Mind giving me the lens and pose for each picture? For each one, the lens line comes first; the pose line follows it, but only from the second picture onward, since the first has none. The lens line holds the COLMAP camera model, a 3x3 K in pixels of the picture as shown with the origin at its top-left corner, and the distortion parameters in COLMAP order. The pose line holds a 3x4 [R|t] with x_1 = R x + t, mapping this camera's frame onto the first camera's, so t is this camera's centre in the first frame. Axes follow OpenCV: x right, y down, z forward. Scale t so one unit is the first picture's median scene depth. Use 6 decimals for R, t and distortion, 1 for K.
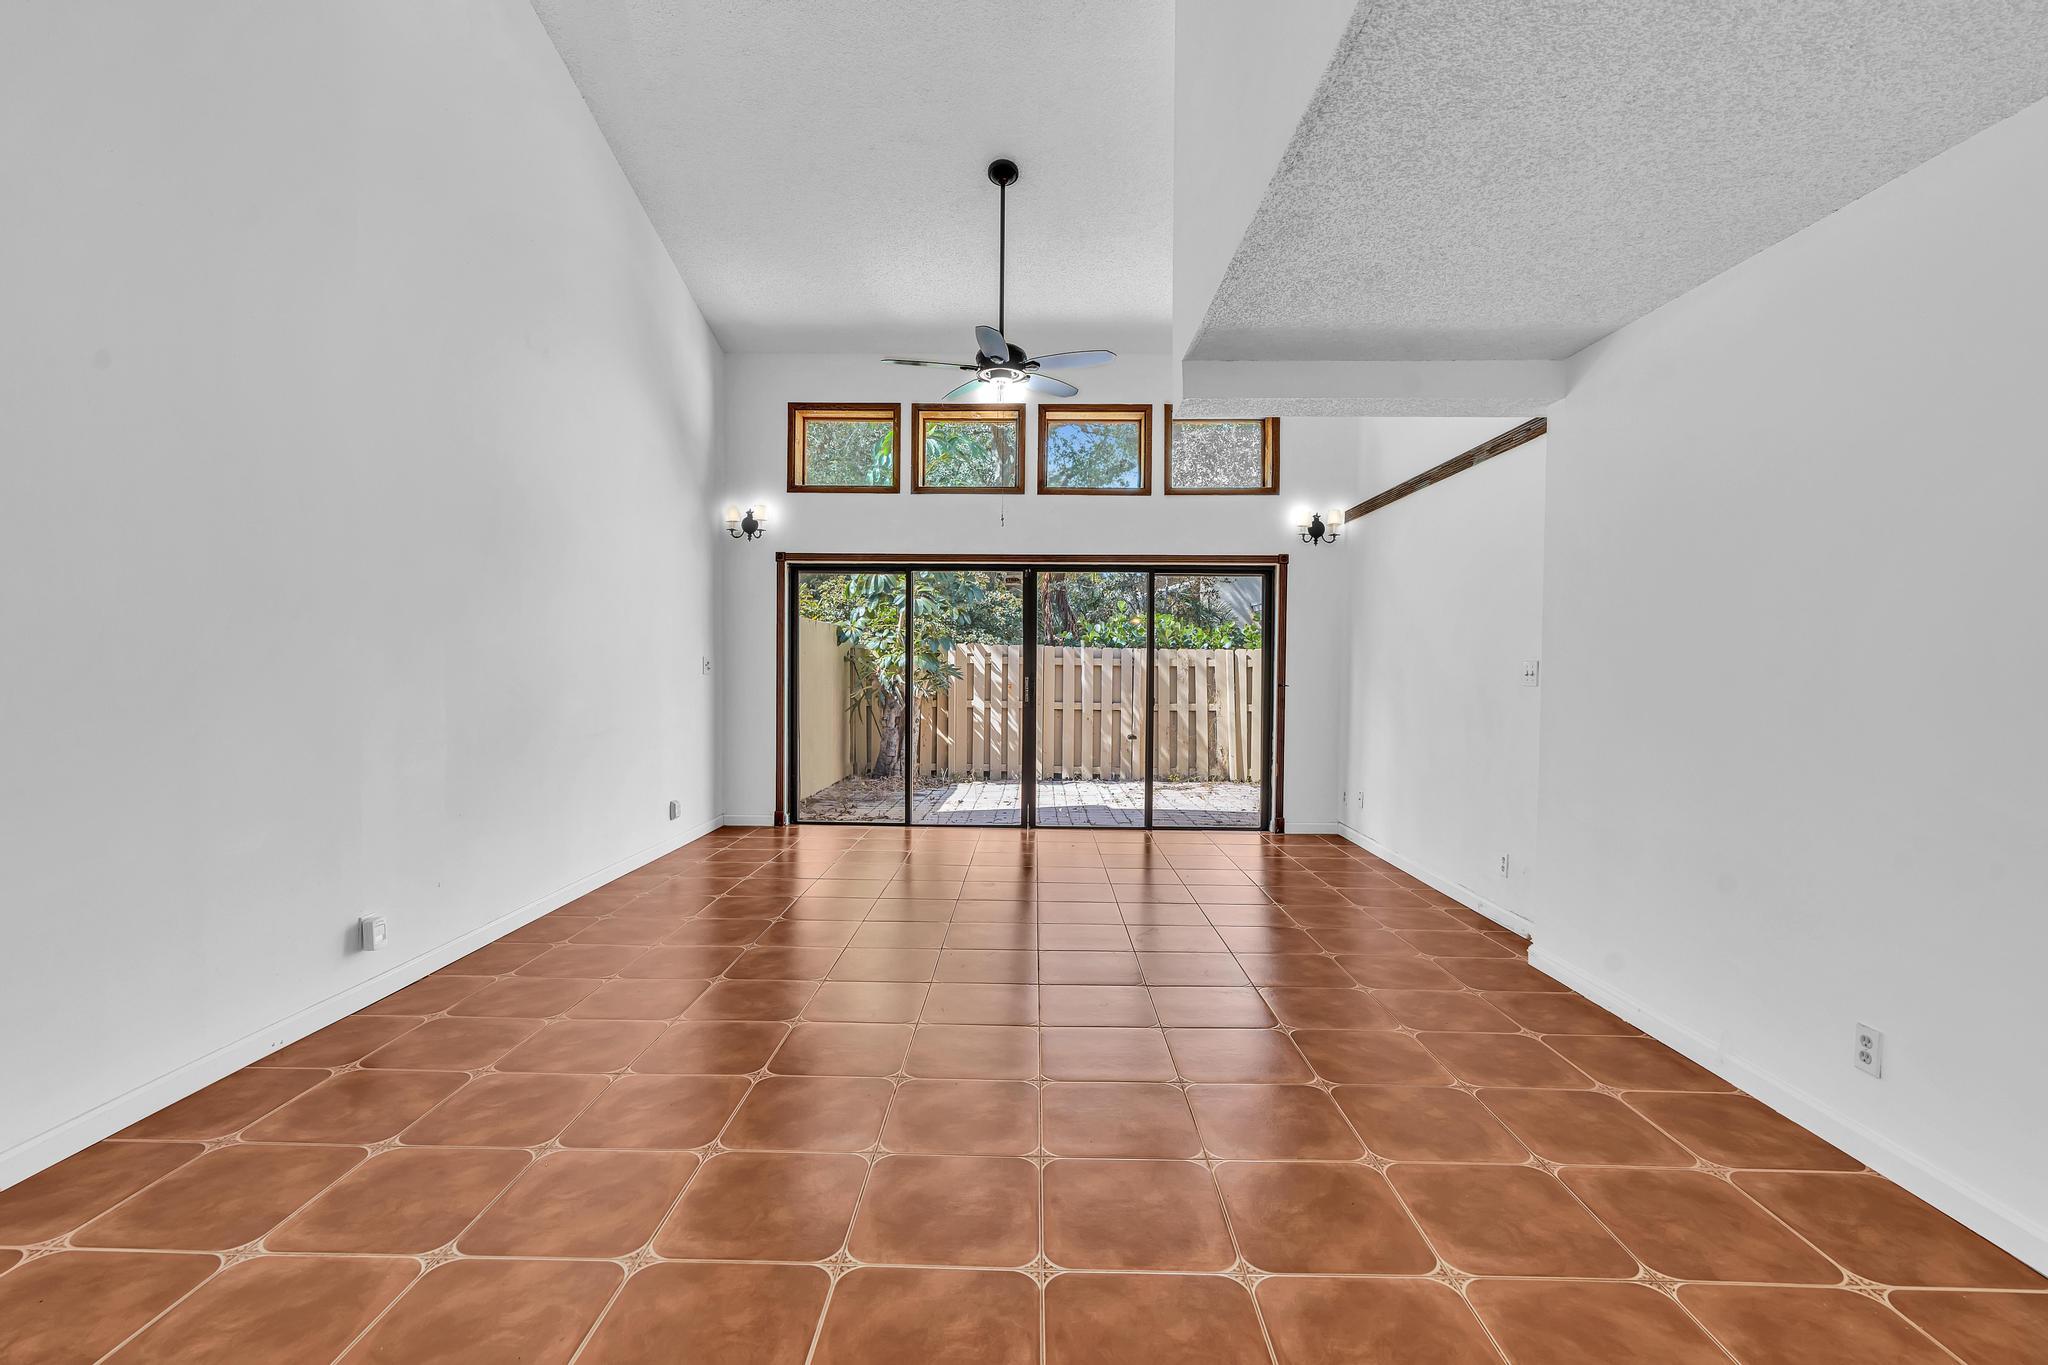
lens RADIAL K [[931.1, 0, 1008.1], [0, 931.1, 677.5], [0, 0, 1]] dist [-0.004569, 0.001789]
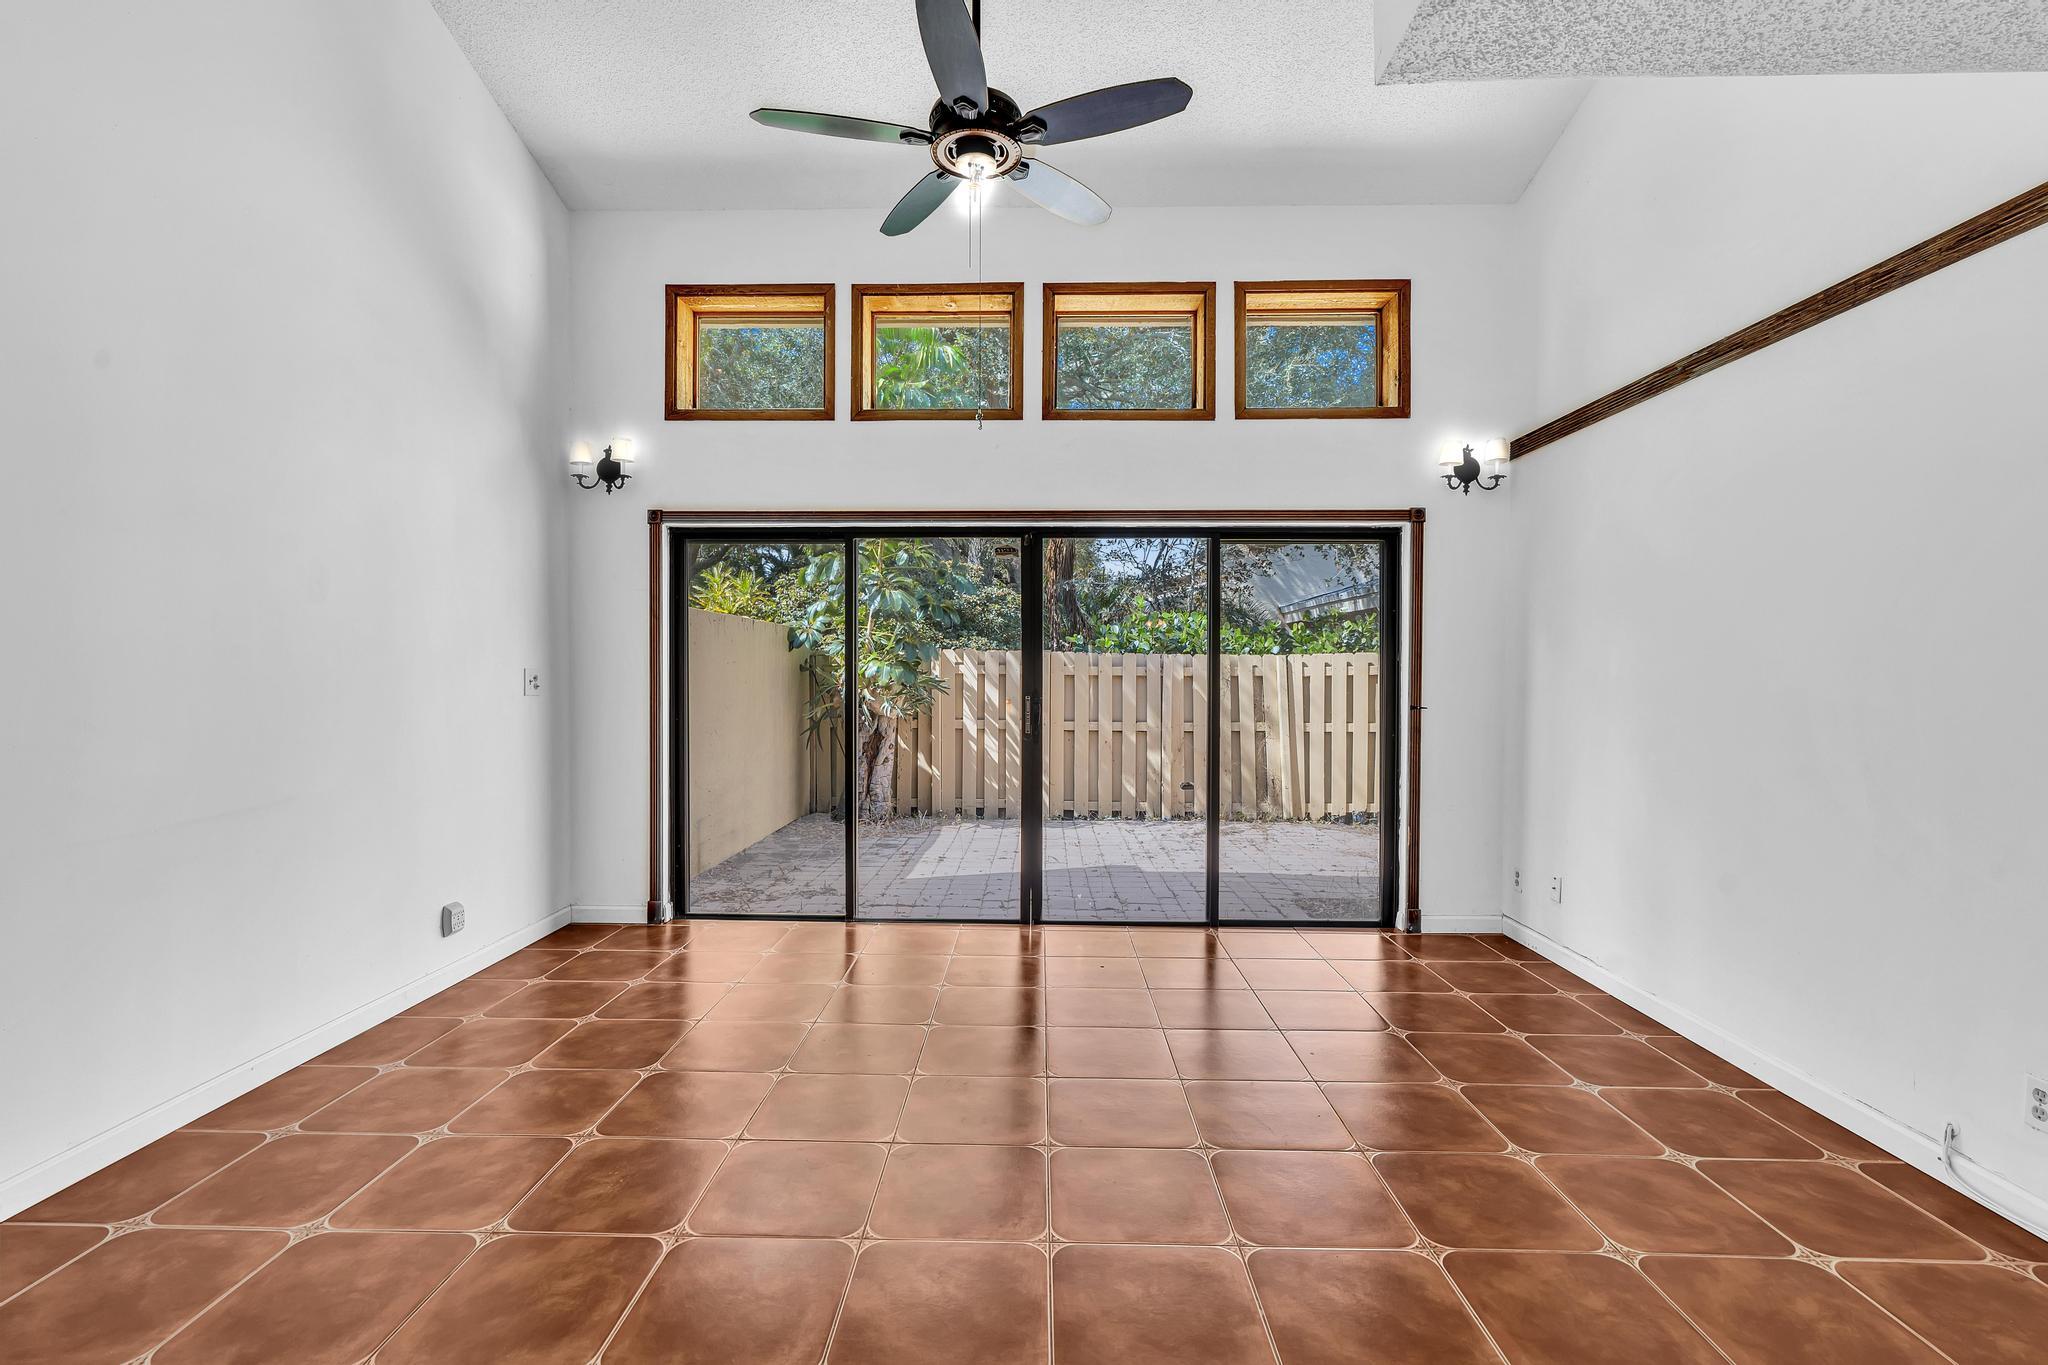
lens RADIAL K [[931.1, 0, 1012.1], [0, 931.1, 680.3], [0, 0, 1]] dist [-0.004569, 0.001789]
pose [[0.999986, -0.005223, -0.000464, 0.009369], [0.005221, 0.999973, -0.005220, -0.008707], [0.000491, 0.005218, 0.999986, 0.339472]]
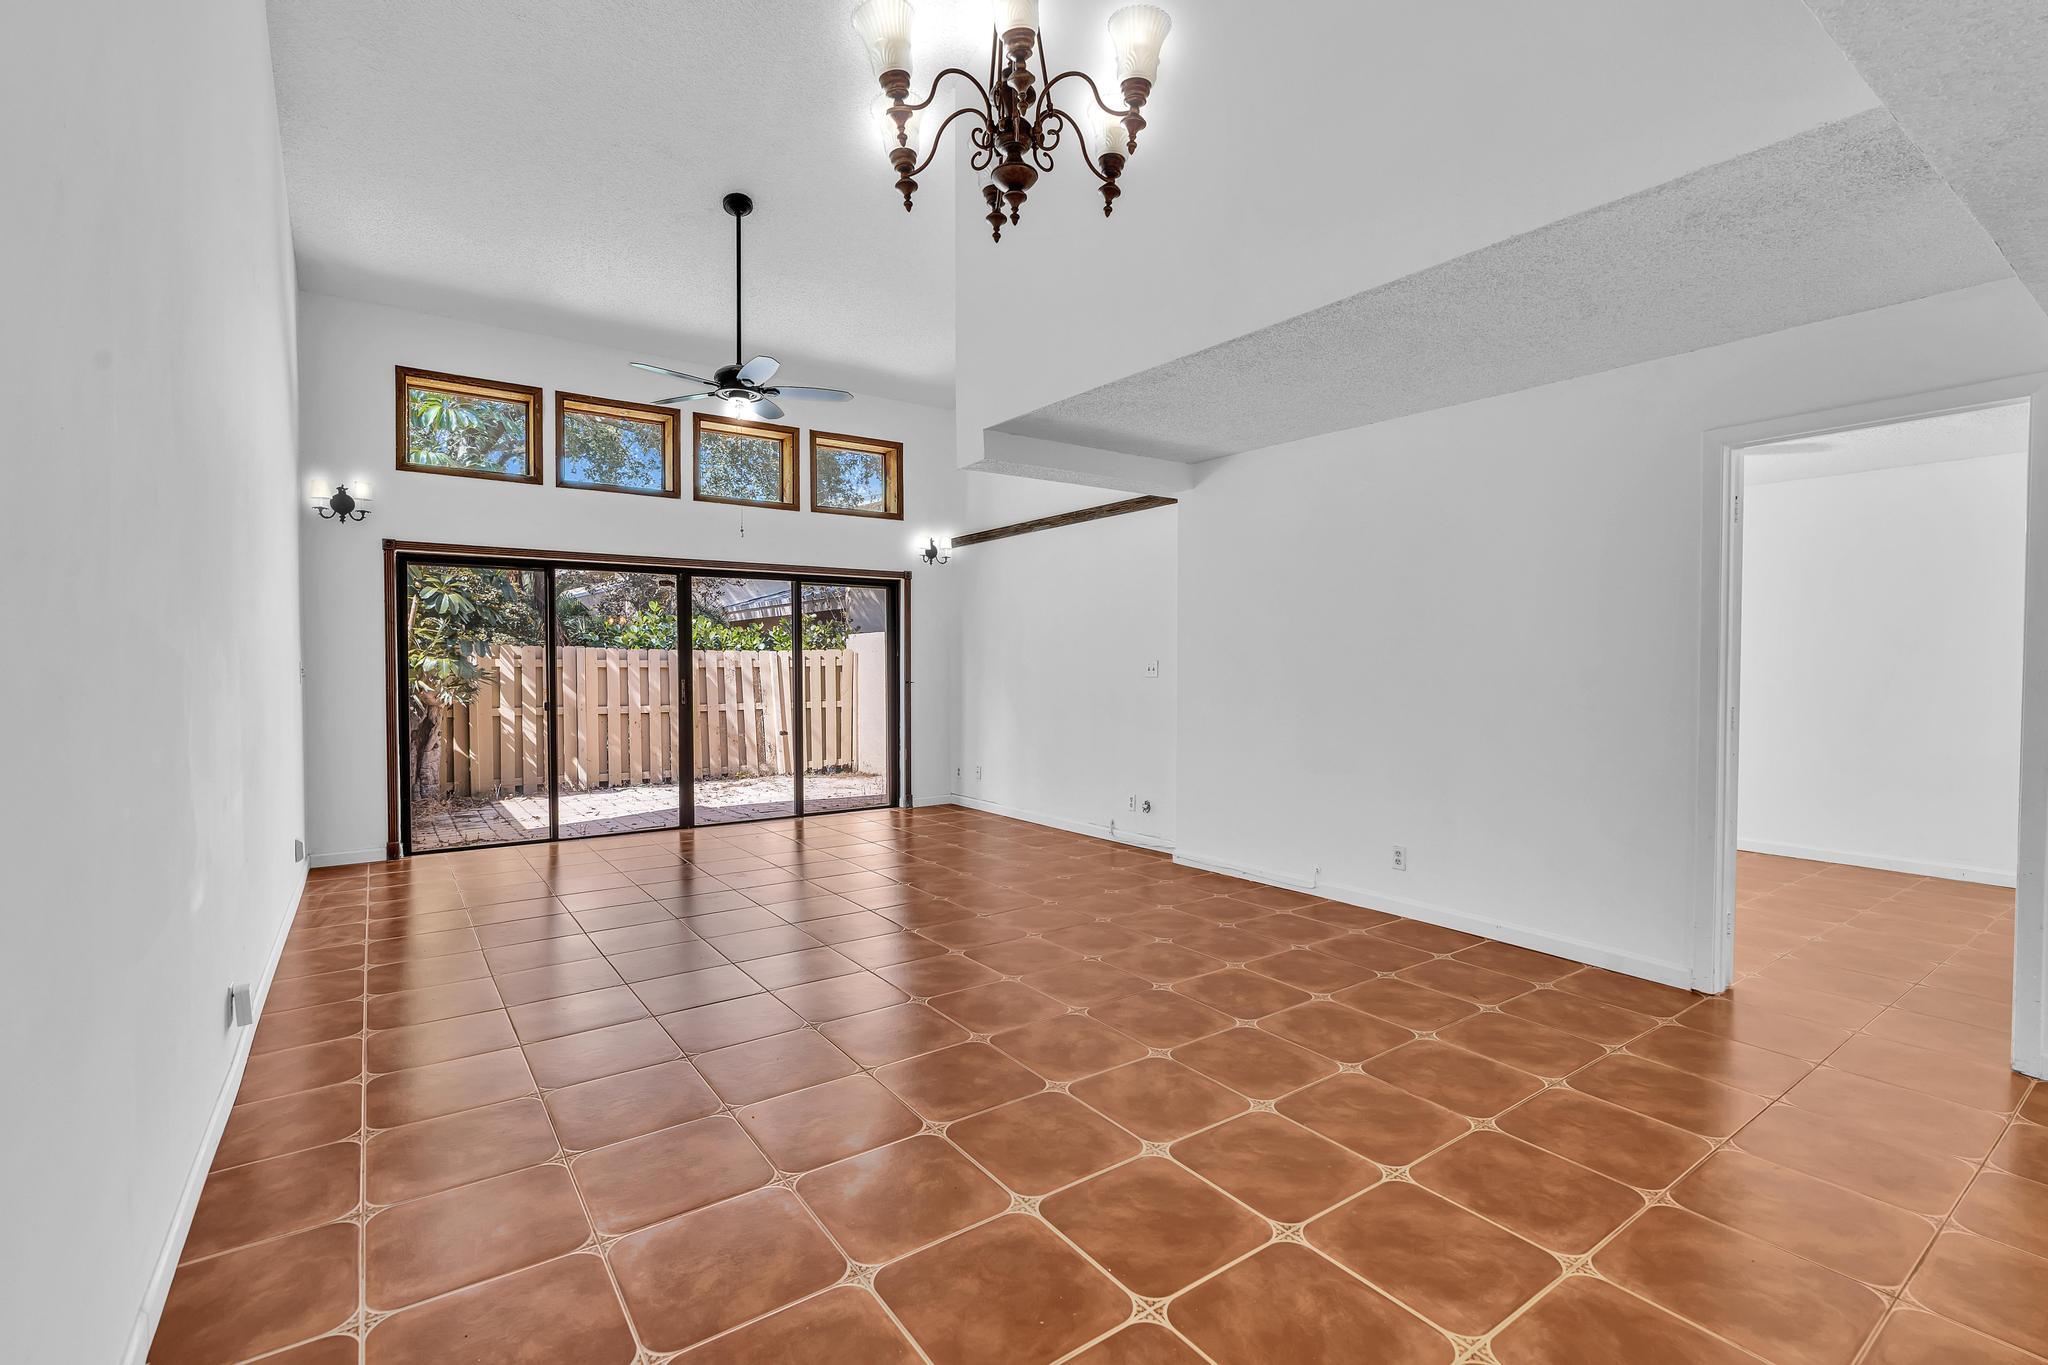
lens RADIAL K [[931.1, 0, 1026.5], [0, 931.1, 676.0], [0, 0, 1]] dist [-0.004569, 0.001789]
pose [[0.798378, -0.017260, 0.601909, -0.293652], [0.018241, 0.999824, 0.004476, -0.002055], [-0.601880, 0.007406, 0.798552, -0.032713]]
